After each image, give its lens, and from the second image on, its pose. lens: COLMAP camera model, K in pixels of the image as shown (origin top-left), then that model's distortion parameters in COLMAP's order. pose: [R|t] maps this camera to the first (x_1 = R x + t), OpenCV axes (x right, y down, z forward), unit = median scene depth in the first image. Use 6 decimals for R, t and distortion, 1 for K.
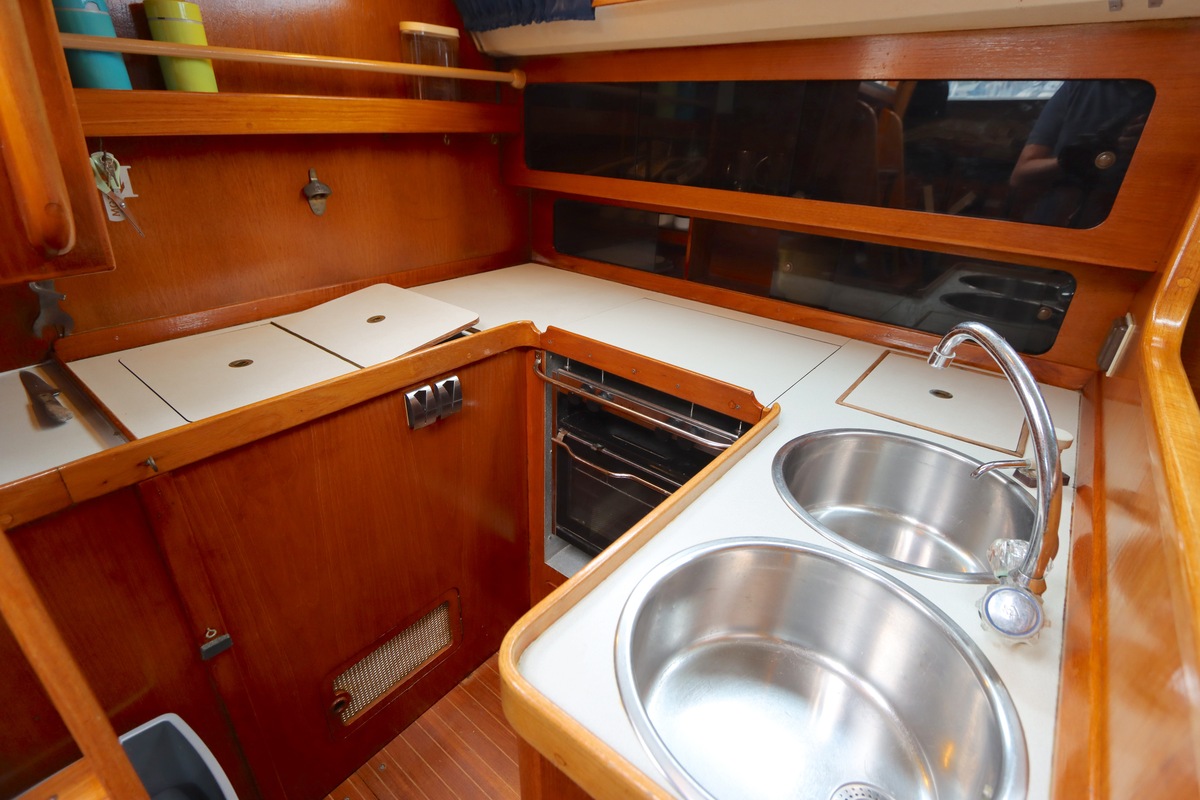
lens RADIAL K [[567.3, 0, 600.7], [0, 567.3, 398.8], [0, 0, 1]] dist [-0.021225, 0.002738]
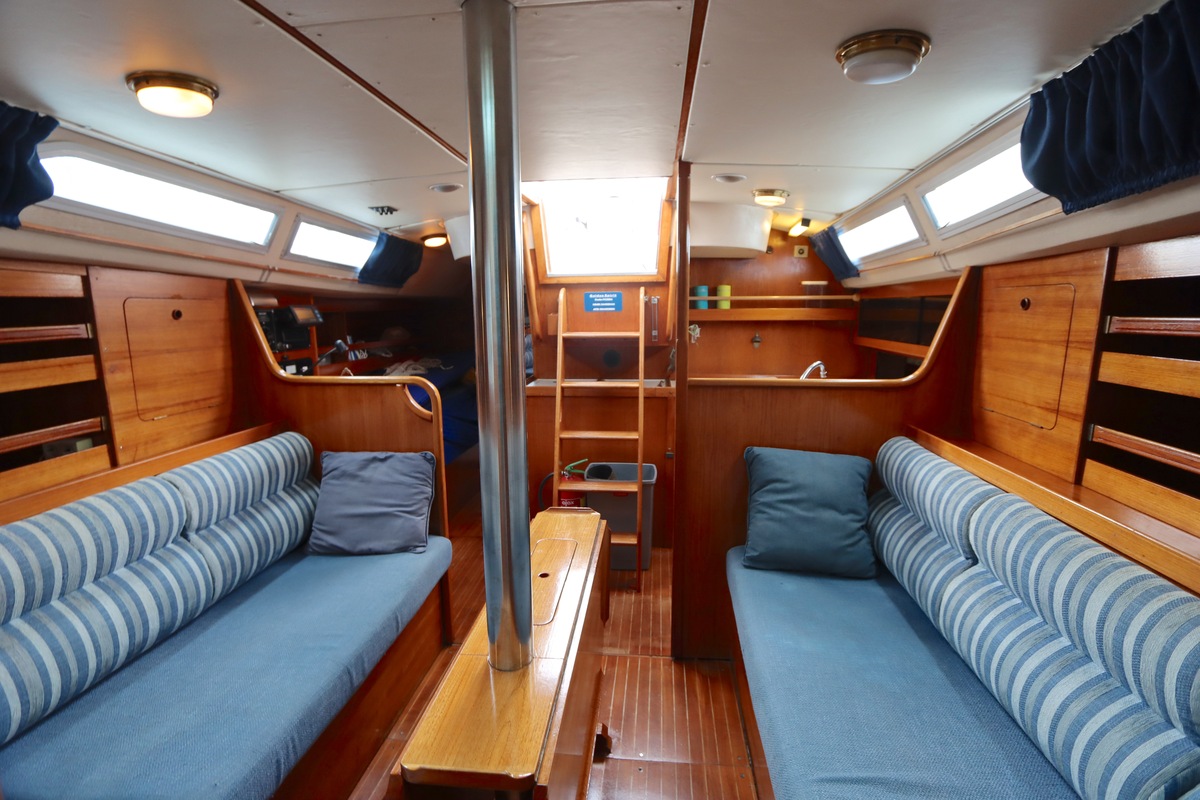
lens RADIAL K [[567.3, 0, 600.7], [0, 567.3, 398.8], [0, 0, 1]] dist [-0.021225, 0.002738]
pose [[0.545987, 0.098158, -0.832024, 1.565338], [-0.353002, 0.927607, -0.122211, 0.555264], [0.759795, 0.360432, 0.541111, -1.069686]]
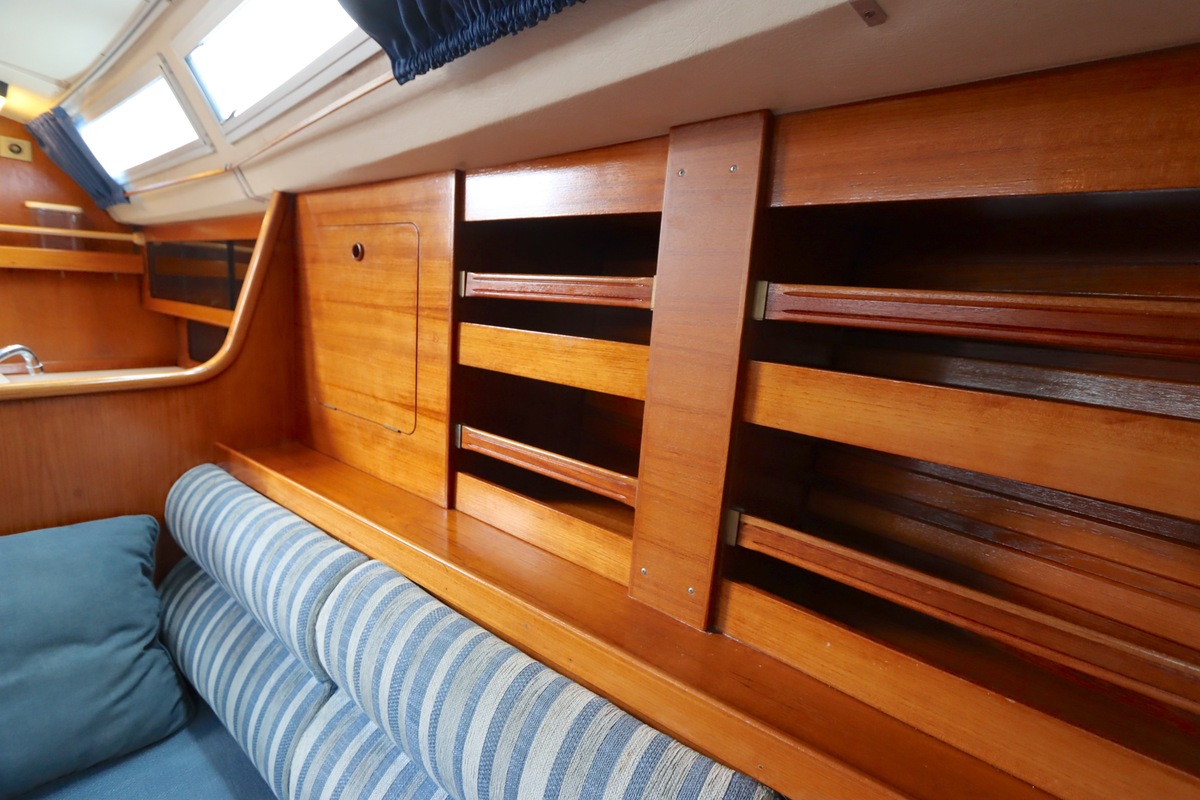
lens RADIAL K [[567.3, 0, 600.7], [0, 567.3, 398.8], [0, 0, 1]] dist [-0.021225, 0.002738]
pose [[0.999100, 0.018392, 0.038232, 1.325005], [-0.007647, 0.964455, -0.264137, 0.268616], [-0.041731, 0.263607, 0.963727, -0.439736]]
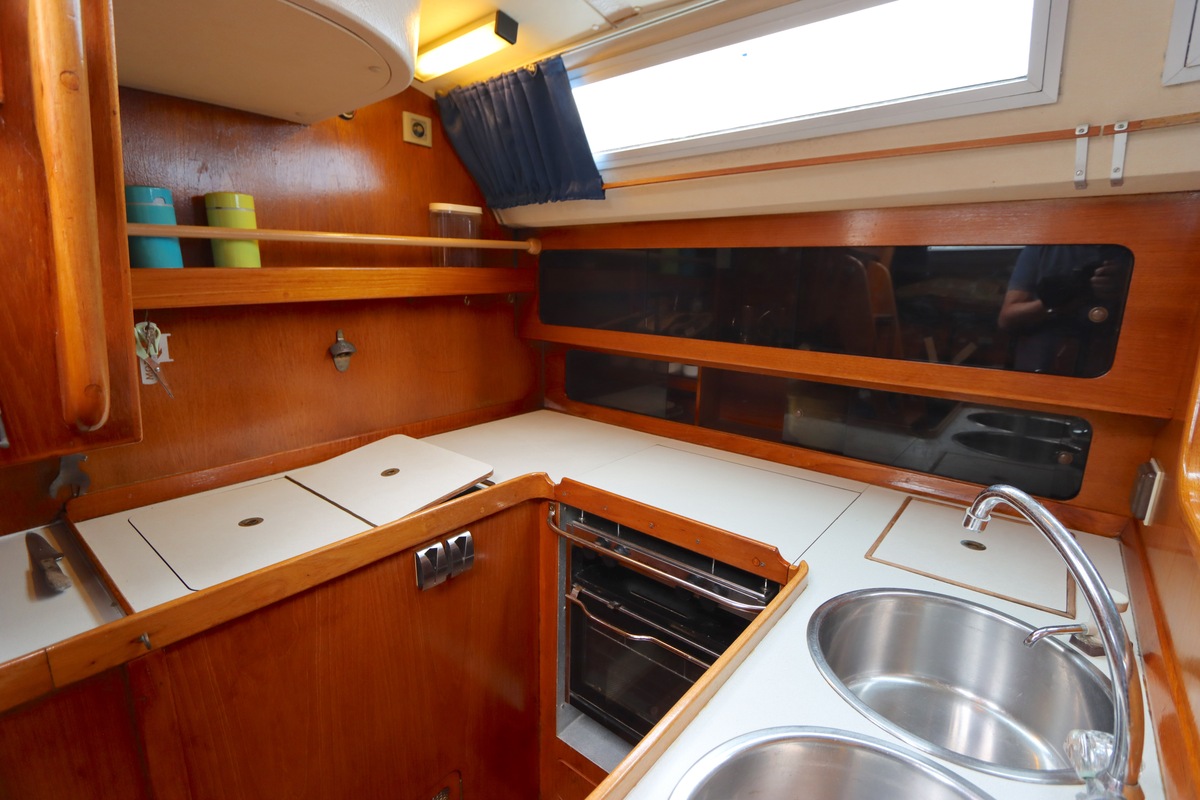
lens RADIAL K [[567.3, 0, 600.7], [0, 567.3, 398.8], [0, 0, 1]] dist [-0.021225, 0.002738]
pose [[0.999822, -0.015396, -0.010891, -0.013891], [0.012456, 0.972733, -0.231591, -0.034083], [0.014159, 0.231414, 0.972752, 0.003540]]
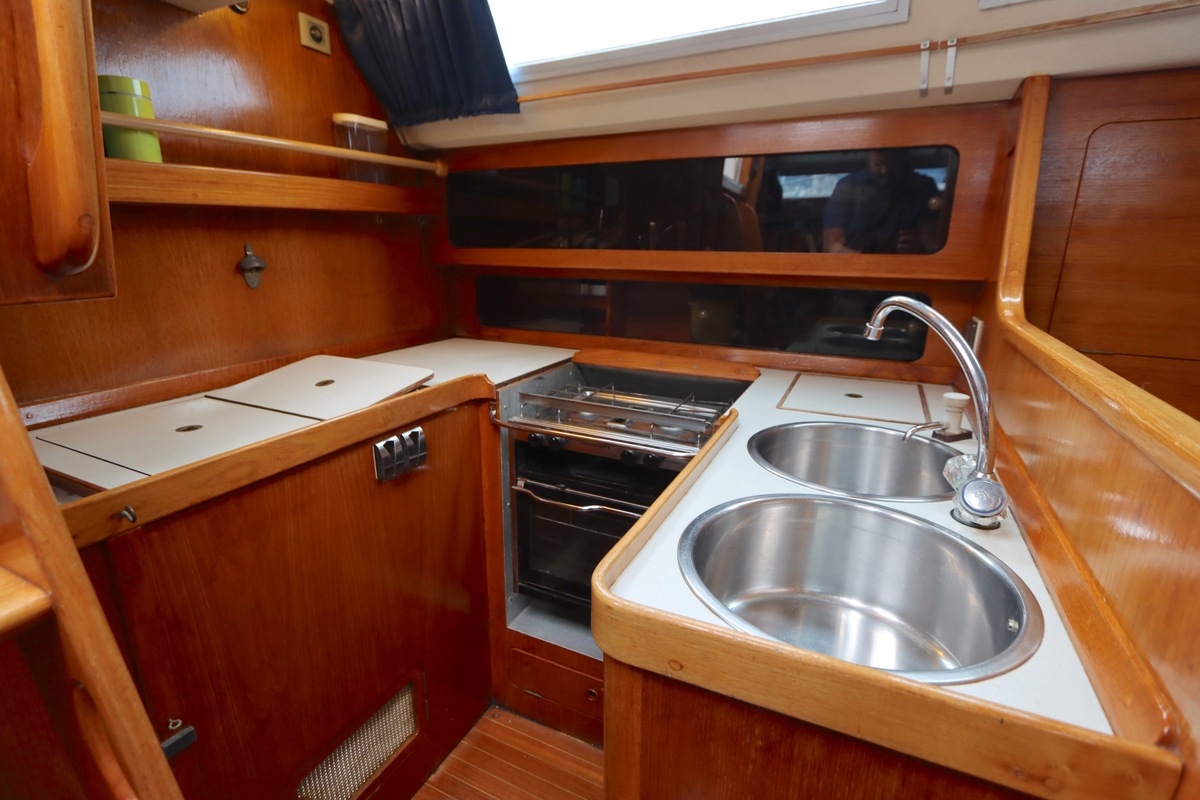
lens RADIAL K [[565.2, 0, 603.0], [0, 565.2, 397.8], [0, 0, 1]] dist [-0.019638, 0.001397]
pose [[0.973324, -0.086567, 0.212476, -0.148467], [0.123013, 0.978627, -0.164794, 0.115234], [-0.193669, 0.186535, 0.963170, -0.037762]]
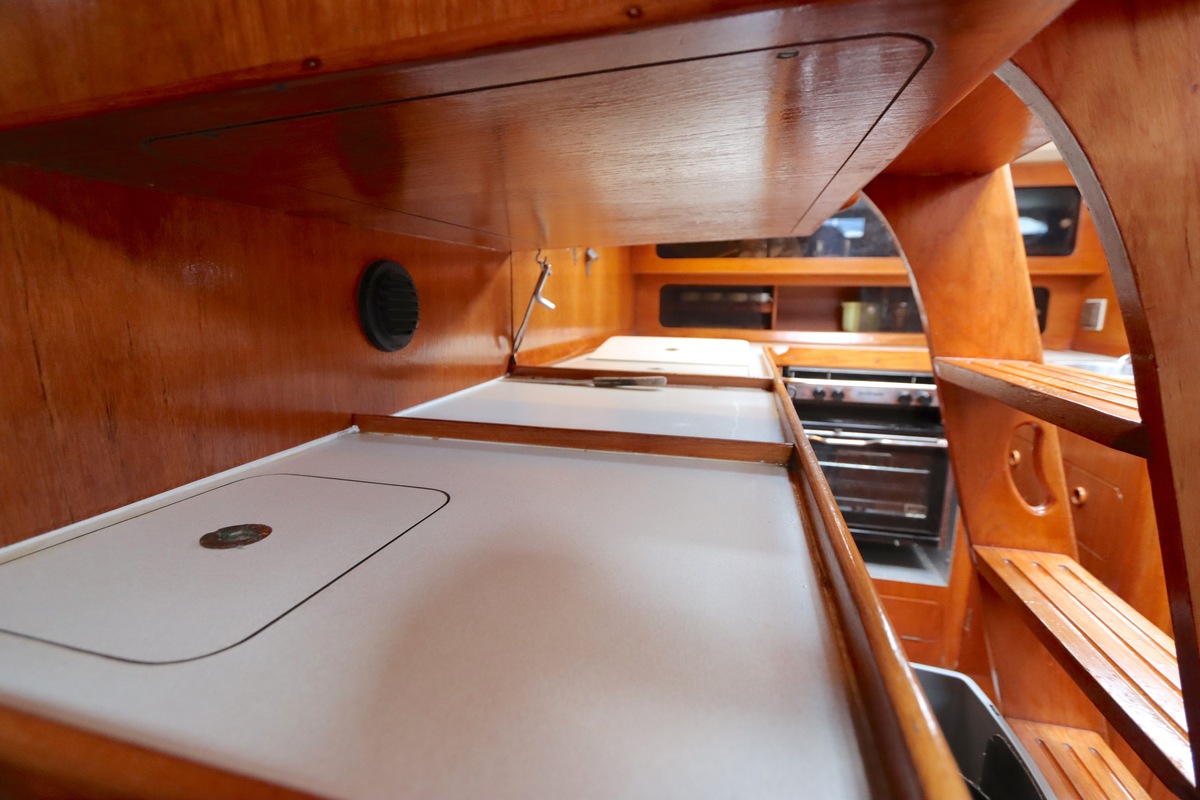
lens RADIAL K [[564.7, 0, 599.4], [0, 564.7, 395.8], [0, 0, 1]] dist [-0.019759, 0.001062]
pose [[0.906439, -0.095689, 0.411355, -1.147622], [0.203931, 0.952090, -0.227896, 0.210049], [-0.369840, 0.290461, 0.882525, 0.031961]]
